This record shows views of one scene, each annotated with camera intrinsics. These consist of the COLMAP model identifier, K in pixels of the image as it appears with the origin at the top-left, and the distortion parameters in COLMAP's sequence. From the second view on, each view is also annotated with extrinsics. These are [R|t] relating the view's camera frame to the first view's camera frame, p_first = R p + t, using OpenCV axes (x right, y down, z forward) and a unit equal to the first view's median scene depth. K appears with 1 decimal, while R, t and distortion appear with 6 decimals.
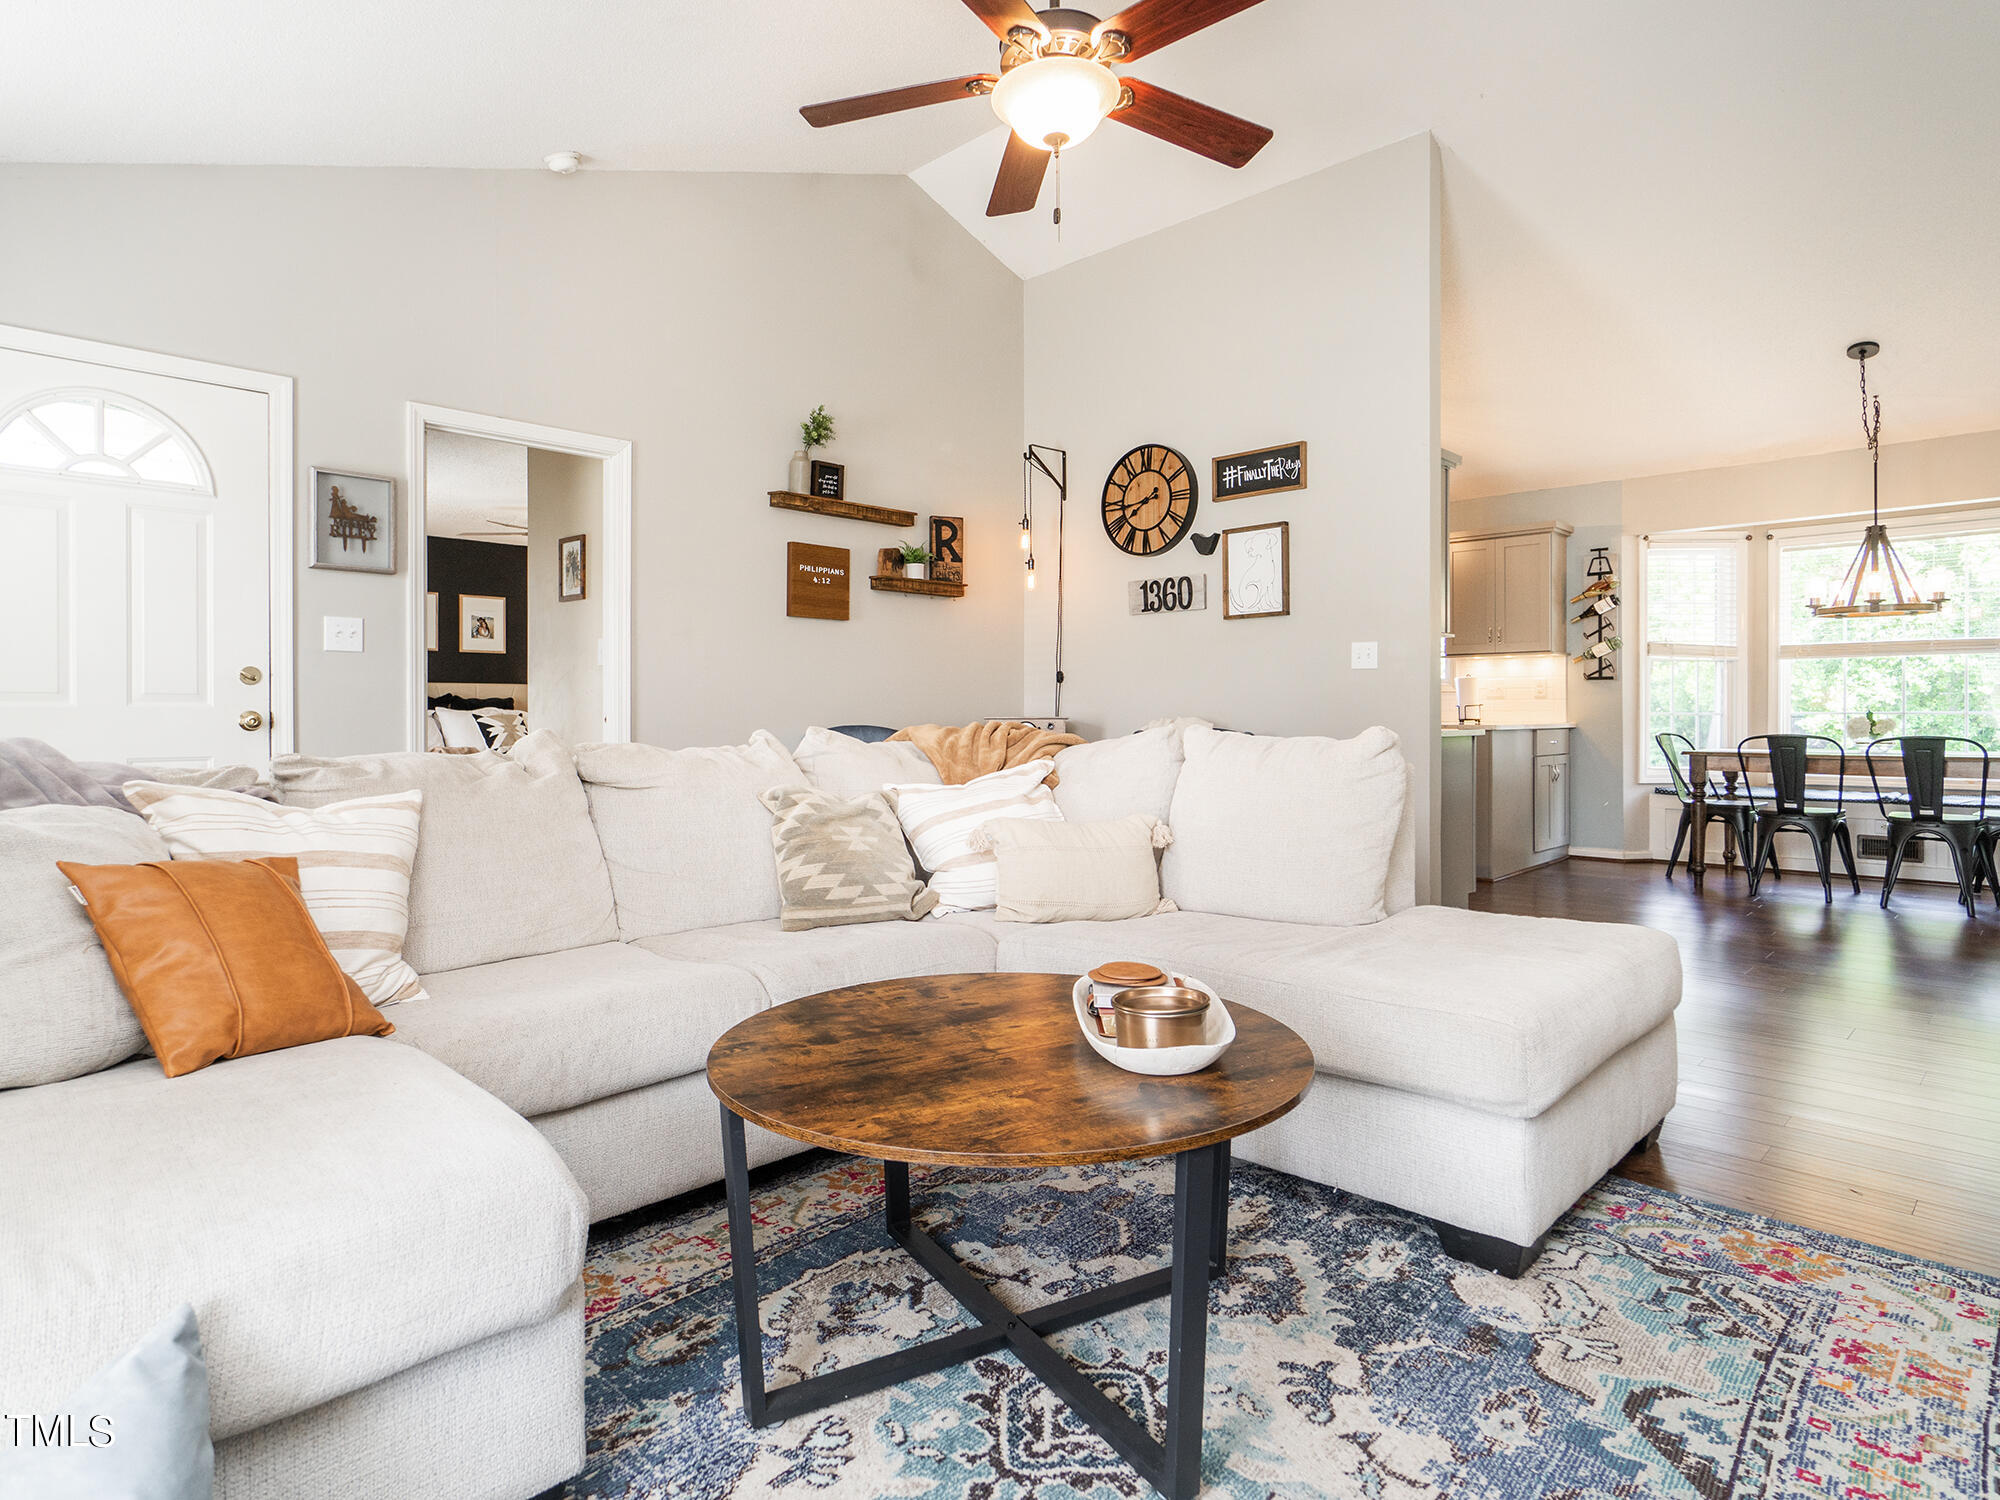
lens RADIAL K [[1121.3, 0, 969.5], [0, 1121.3, 714.4], [0, 0, 1]] dist [0.001646, 0.000835]
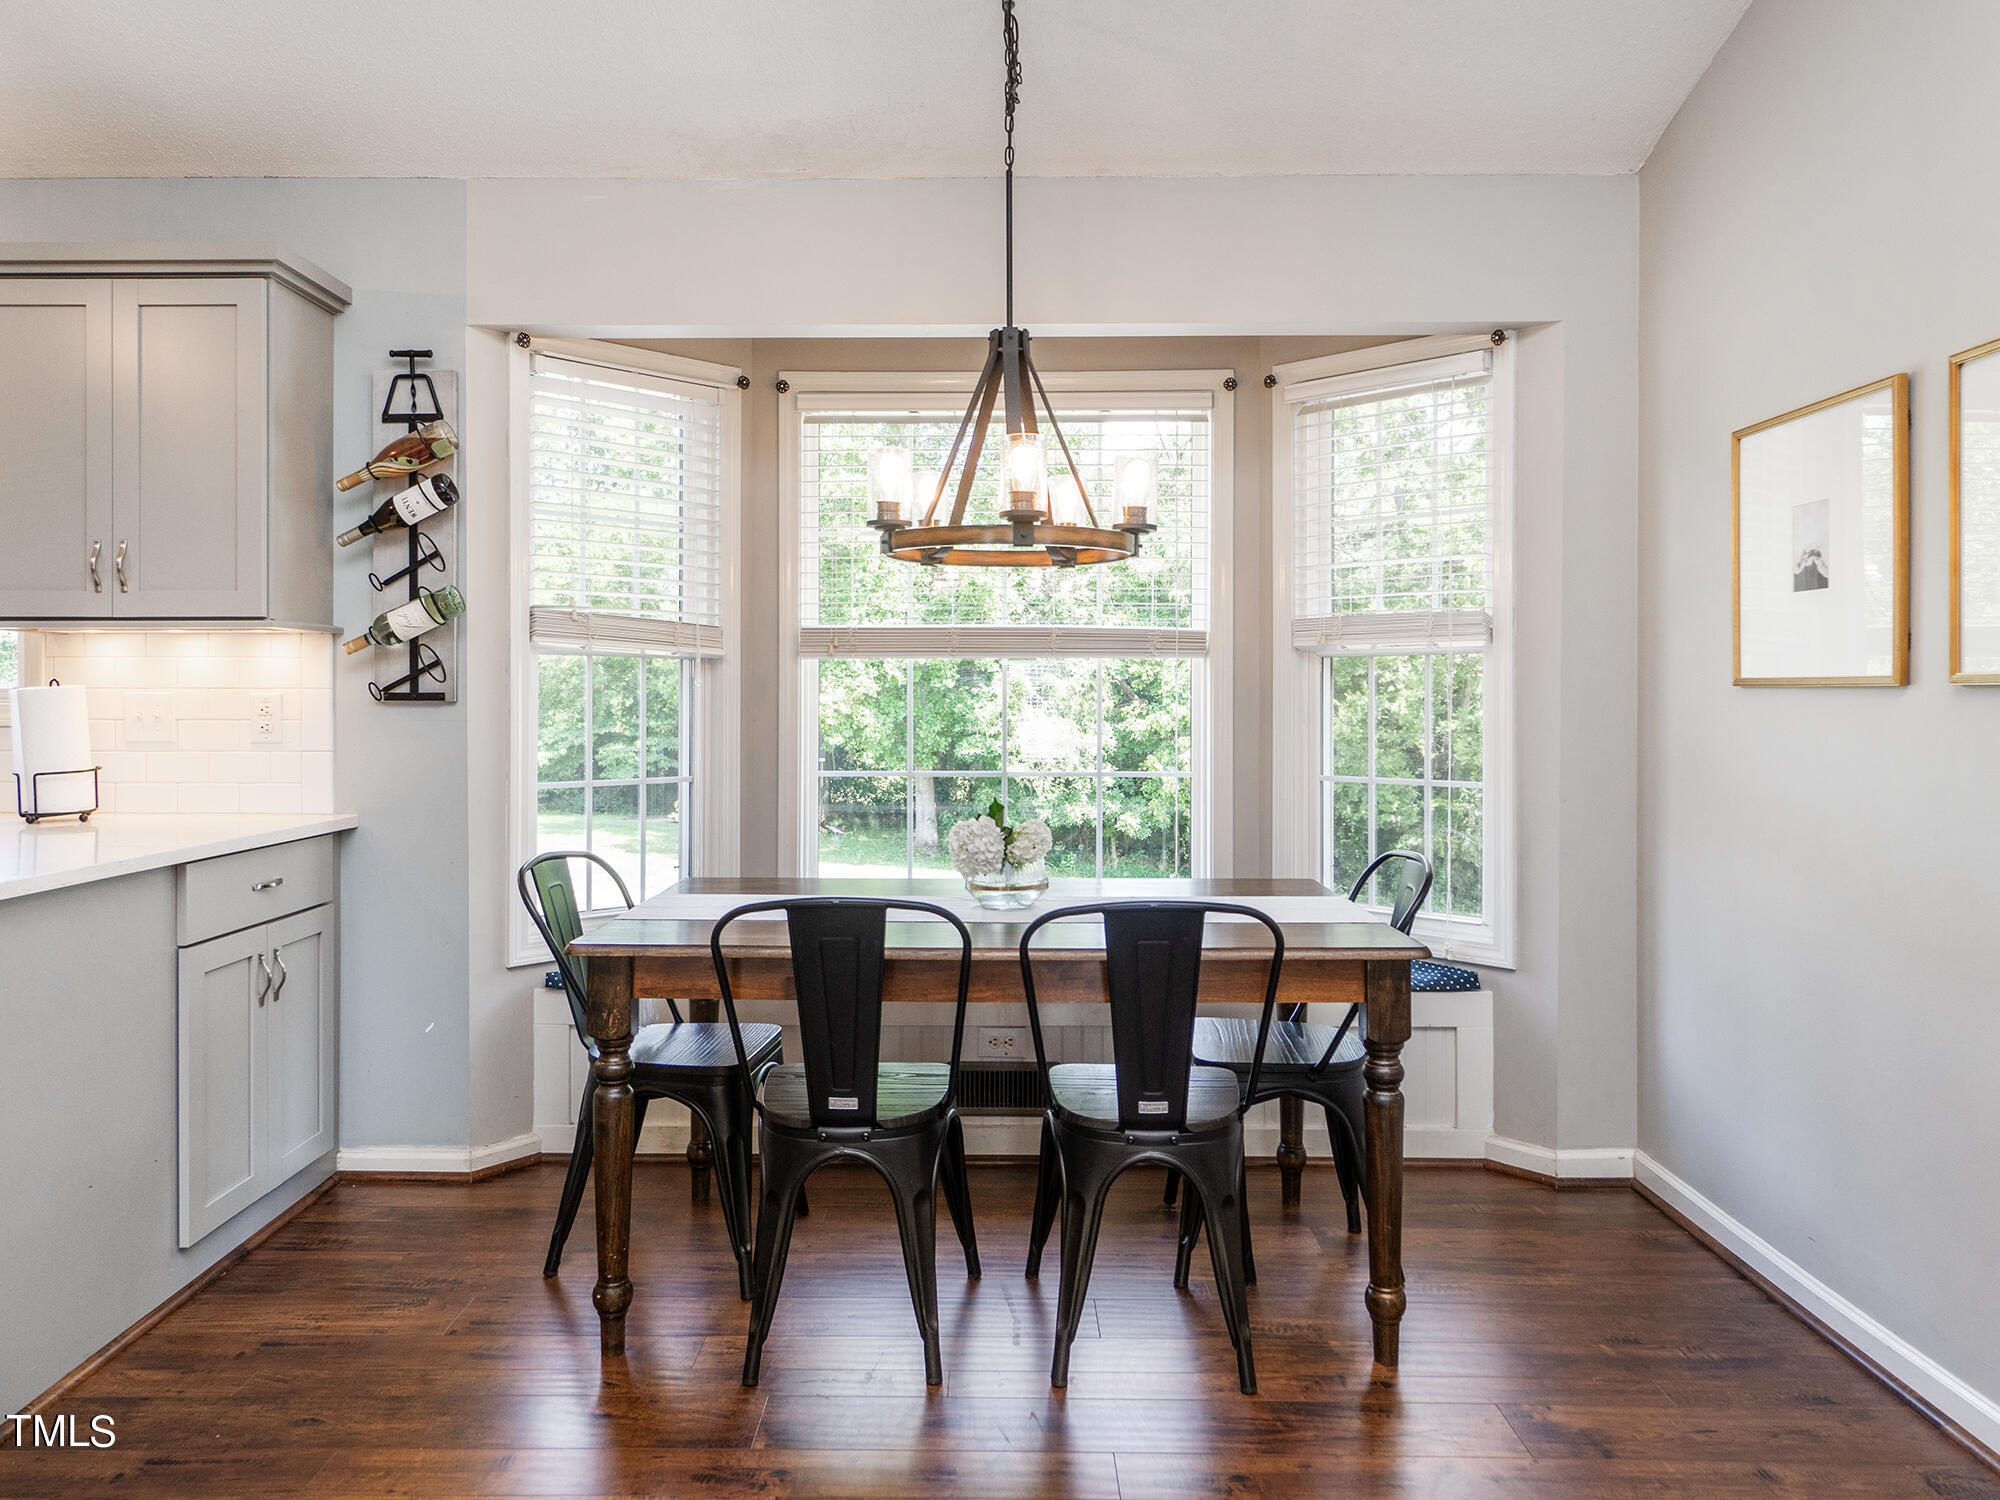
lens RADIAL K [[1358.6, 0, 996.8], [0, 1358.6, 701.5], [0, 0, 1]] dist [-0.004366, -0.001816]
pose [[0.703925, 0.001624, 0.710273, 0.480270], [-0.003636, 0.999993, 0.001317, -0.040635], [-0.710265, -0.003509, 0.703925, 0.688916]]
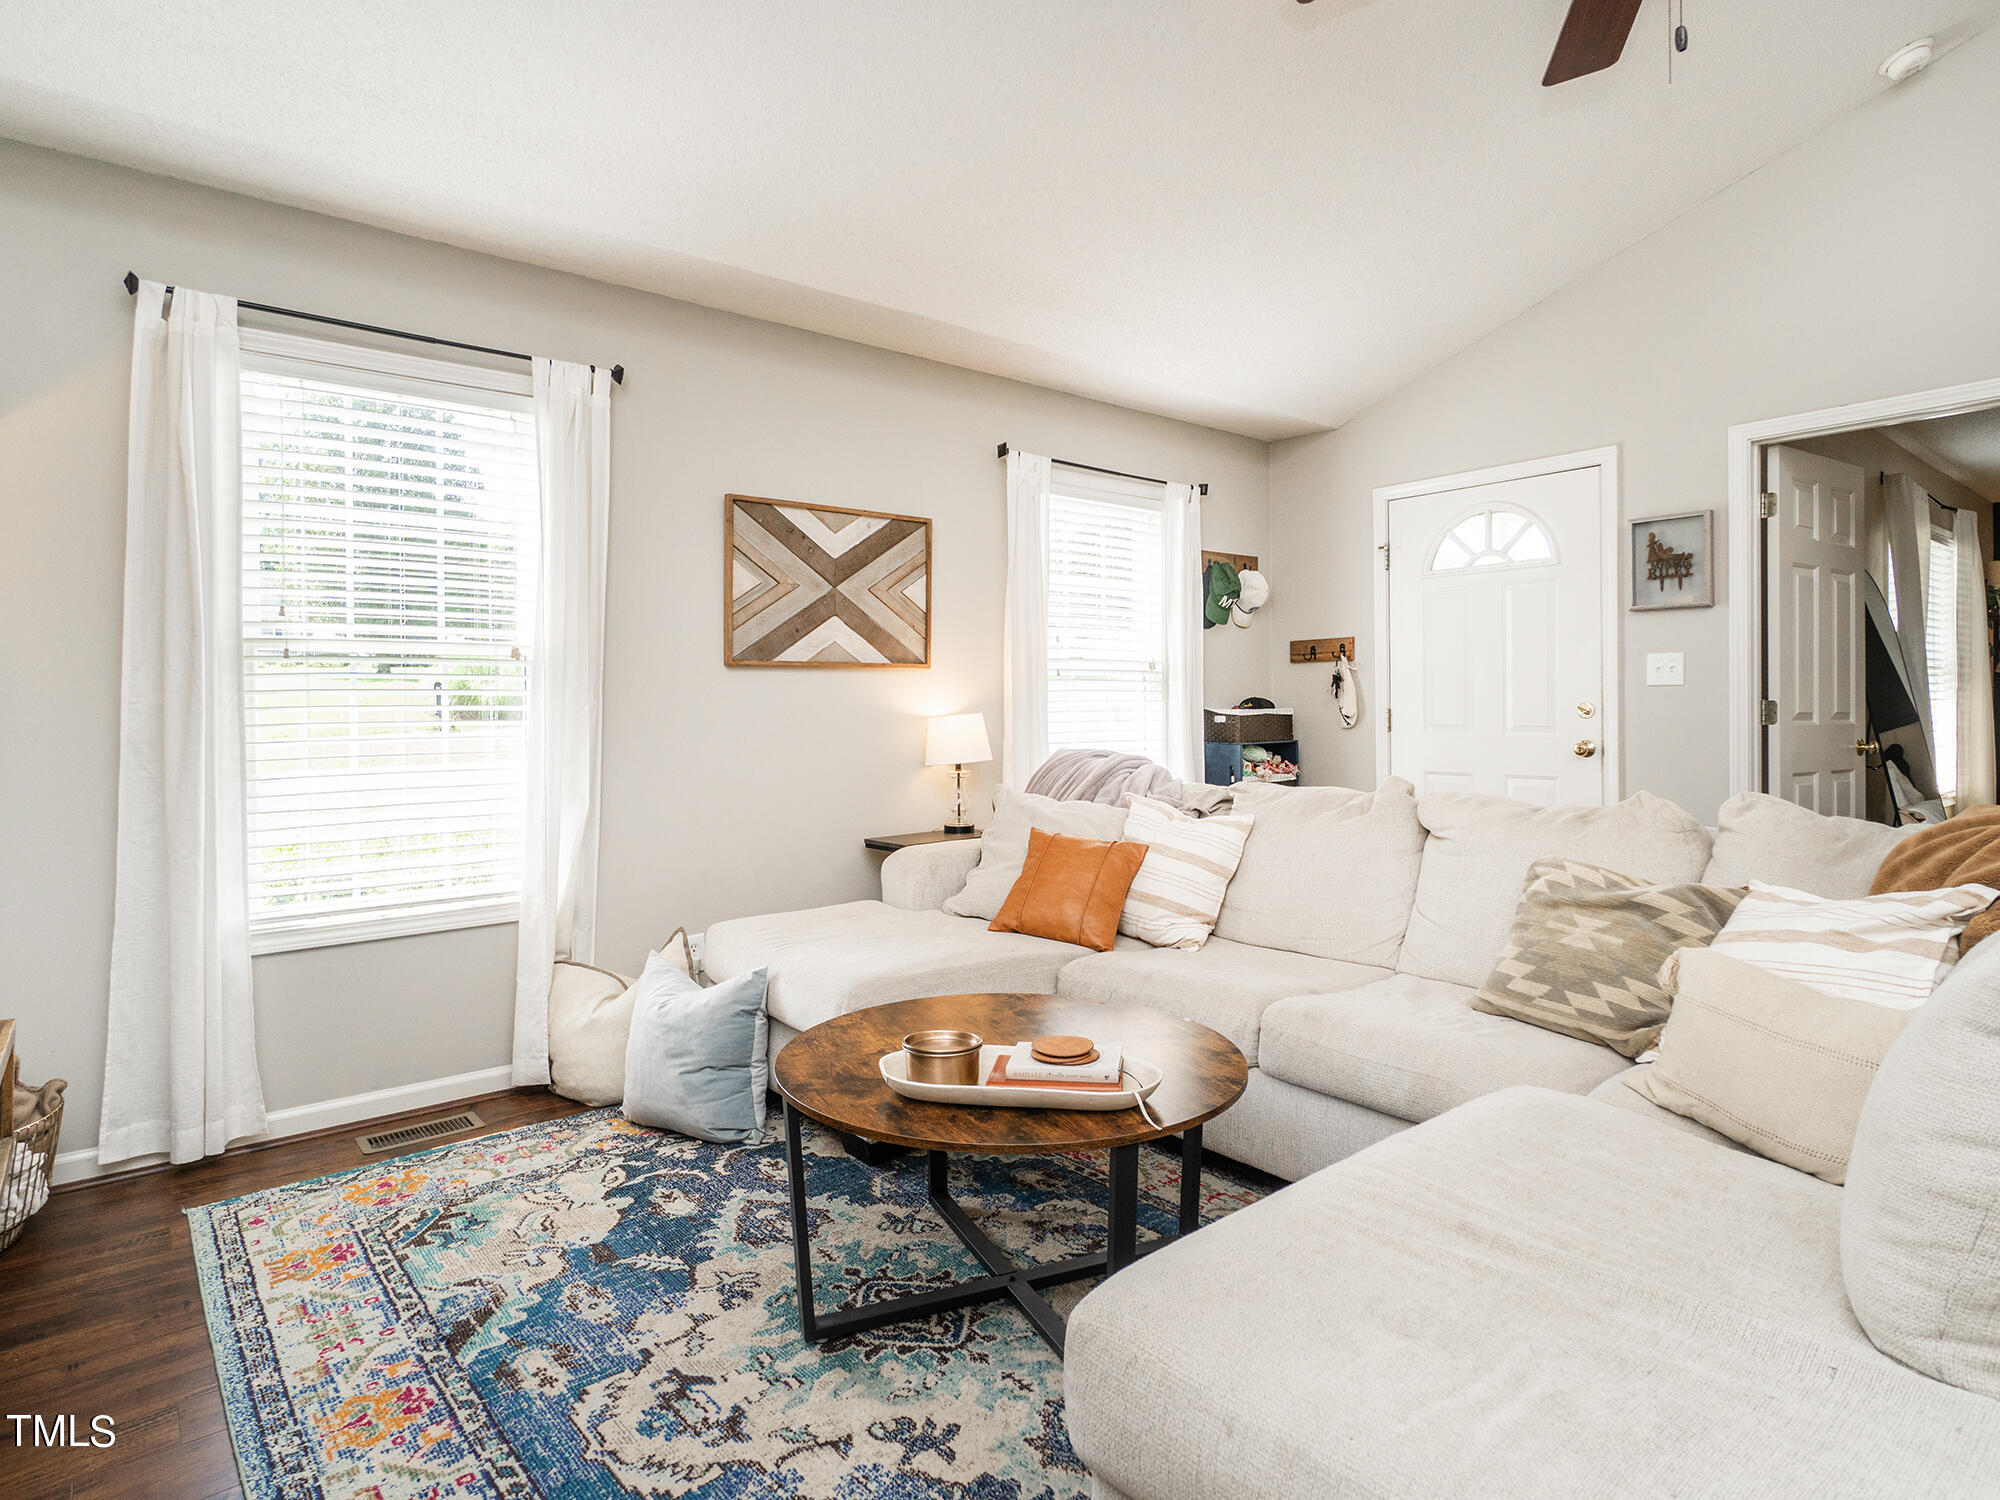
lens RADIAL K [[1080.6, 0, 978.1], [0, 1080.6, 717.3], [0, 0, 1]] dist [0.001486, -0.000008]
pose [[-0.105198, 0.011929, -0.994380, 0.379401], [0.007843, 0.999907, 0.011165, -0.031105], [0.994420, -0.006624, -0.105281, 0.333490]]
